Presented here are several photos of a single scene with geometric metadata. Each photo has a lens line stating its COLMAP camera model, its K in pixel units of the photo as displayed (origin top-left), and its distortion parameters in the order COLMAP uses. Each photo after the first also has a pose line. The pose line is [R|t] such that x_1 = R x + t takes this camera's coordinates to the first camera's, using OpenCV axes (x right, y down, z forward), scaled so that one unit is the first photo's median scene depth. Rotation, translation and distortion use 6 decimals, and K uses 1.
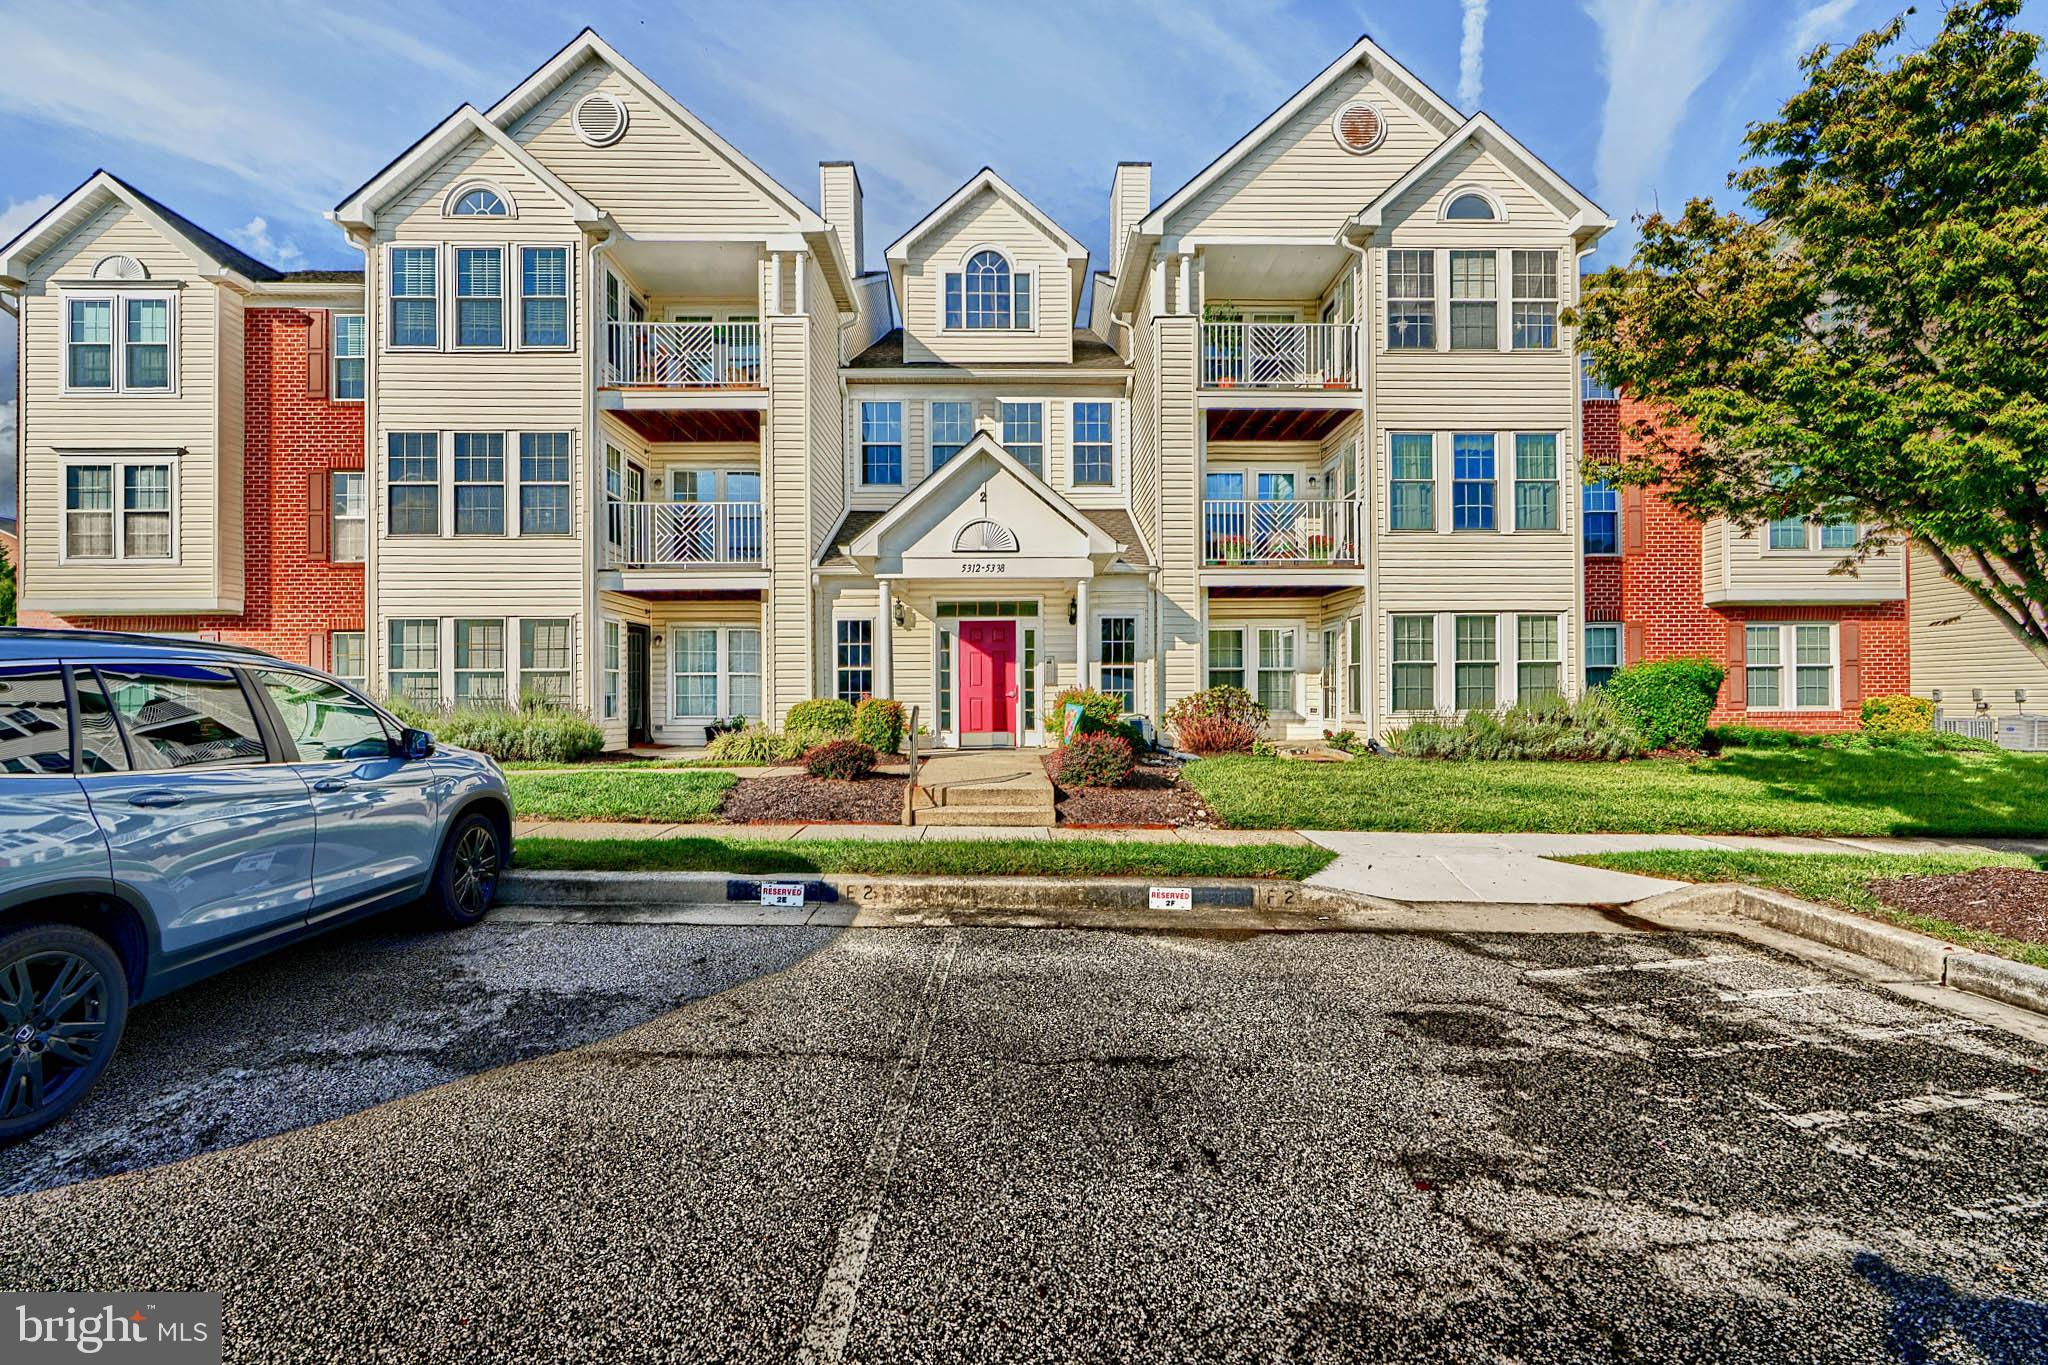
lens RADIAL K [[997.3, 0, 1020.9], [0, 997.3, 690.5], [0, 0, 1]] dist [0.002629, 0.000517]
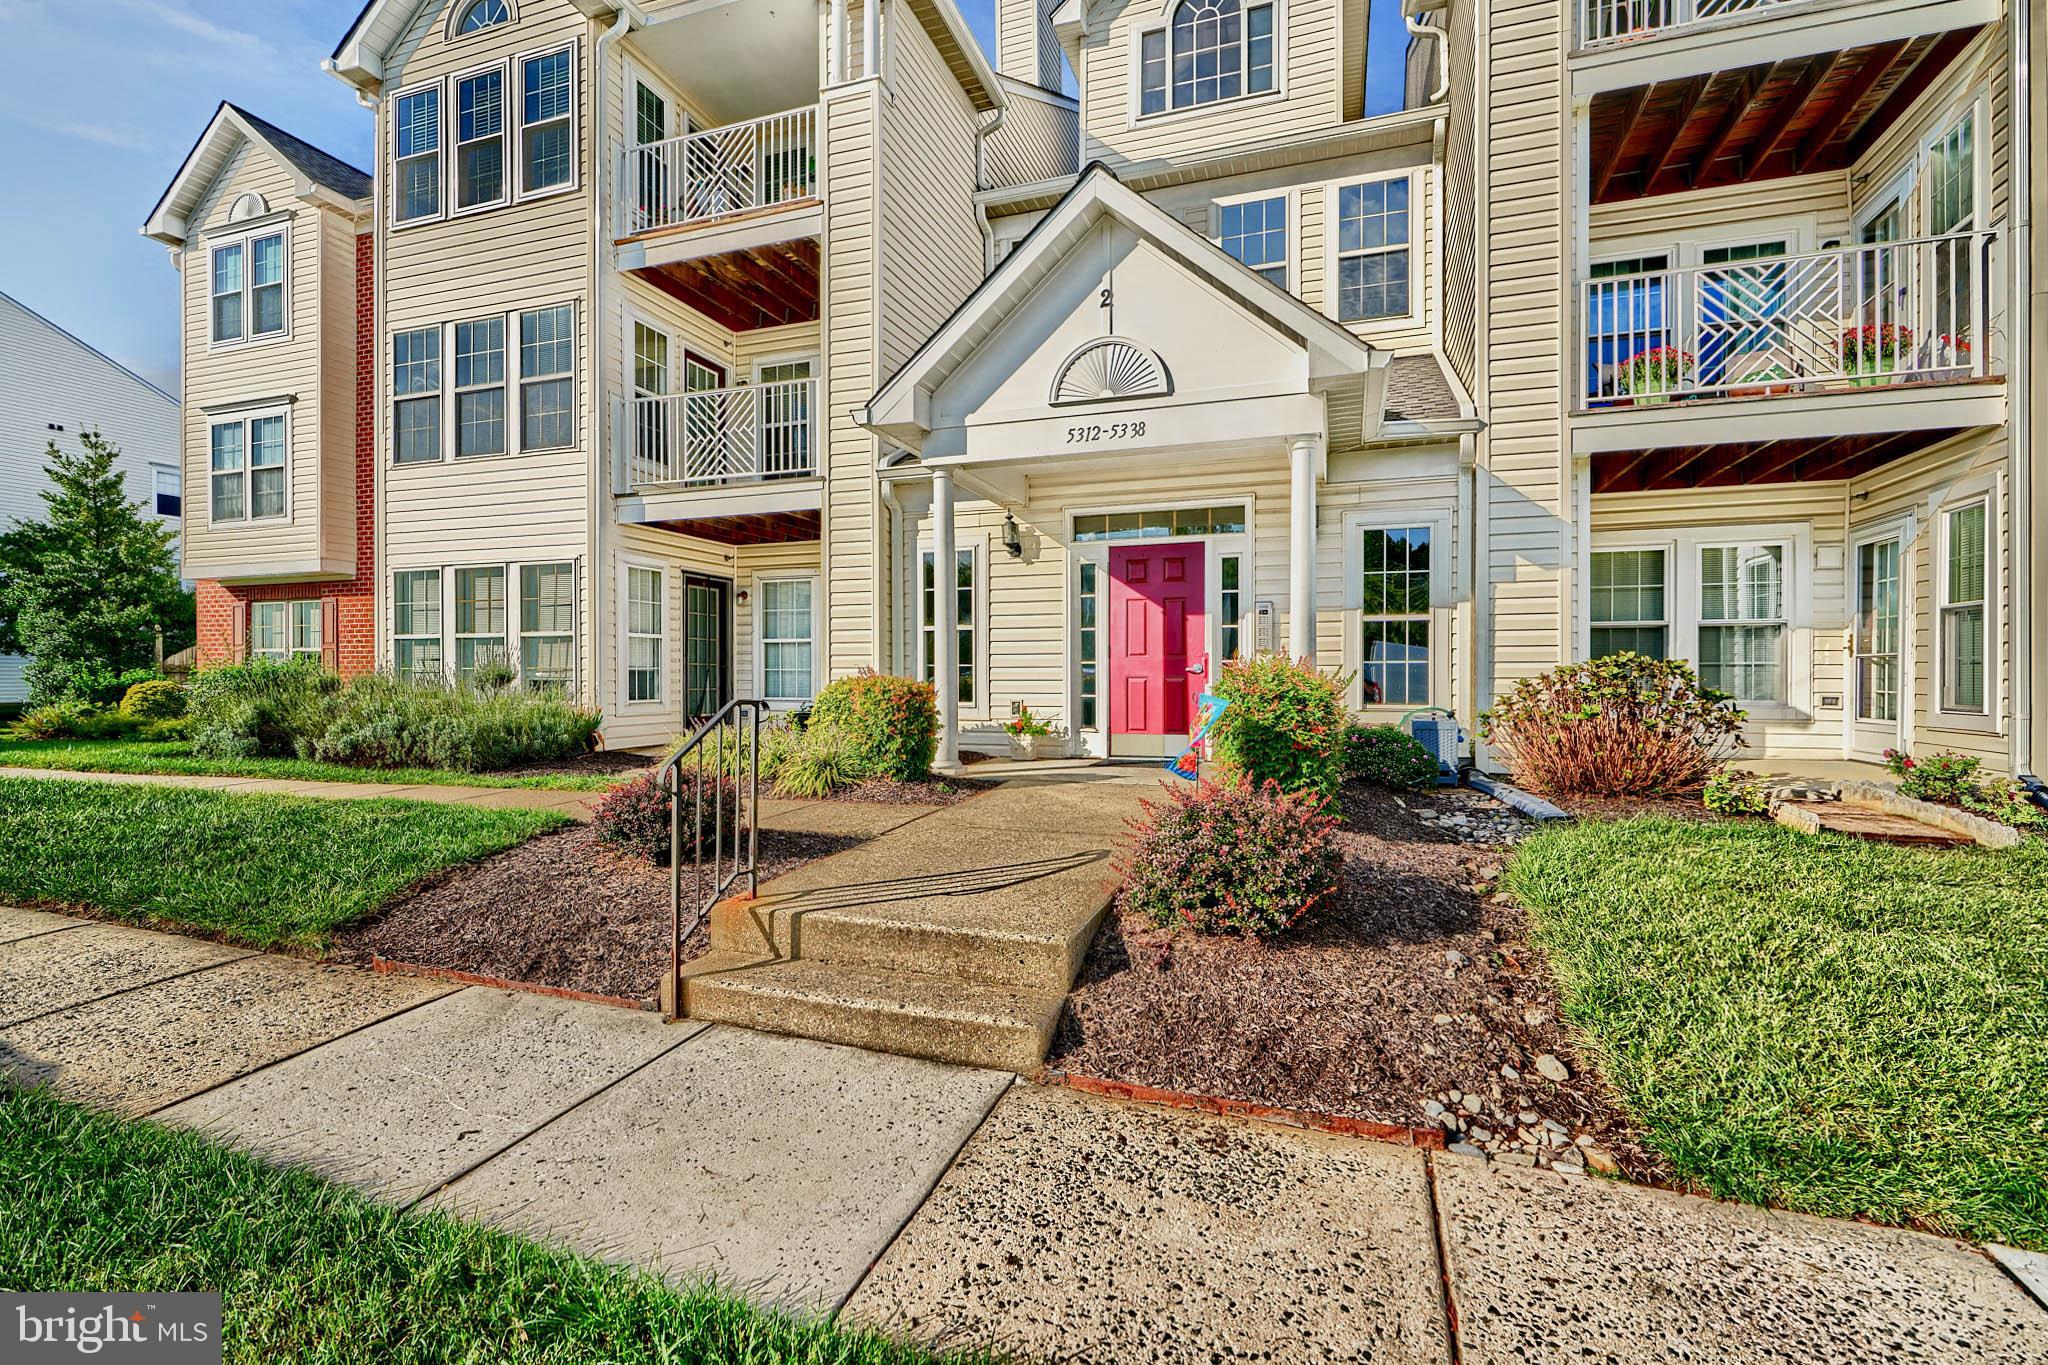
lens RADIAL K [[929.6, 0, 1028.4], [0, 929.6, 675.4], [0, 0, 1]] dist [0.001573, 0.000011]
pose [[0.934833, 0.004923, -0.355055, 0.090125], [-0.000083, 0.999907, 0.013644, 0.000220], [0.355089, -0.012725, 0.934746, 0.464487]]
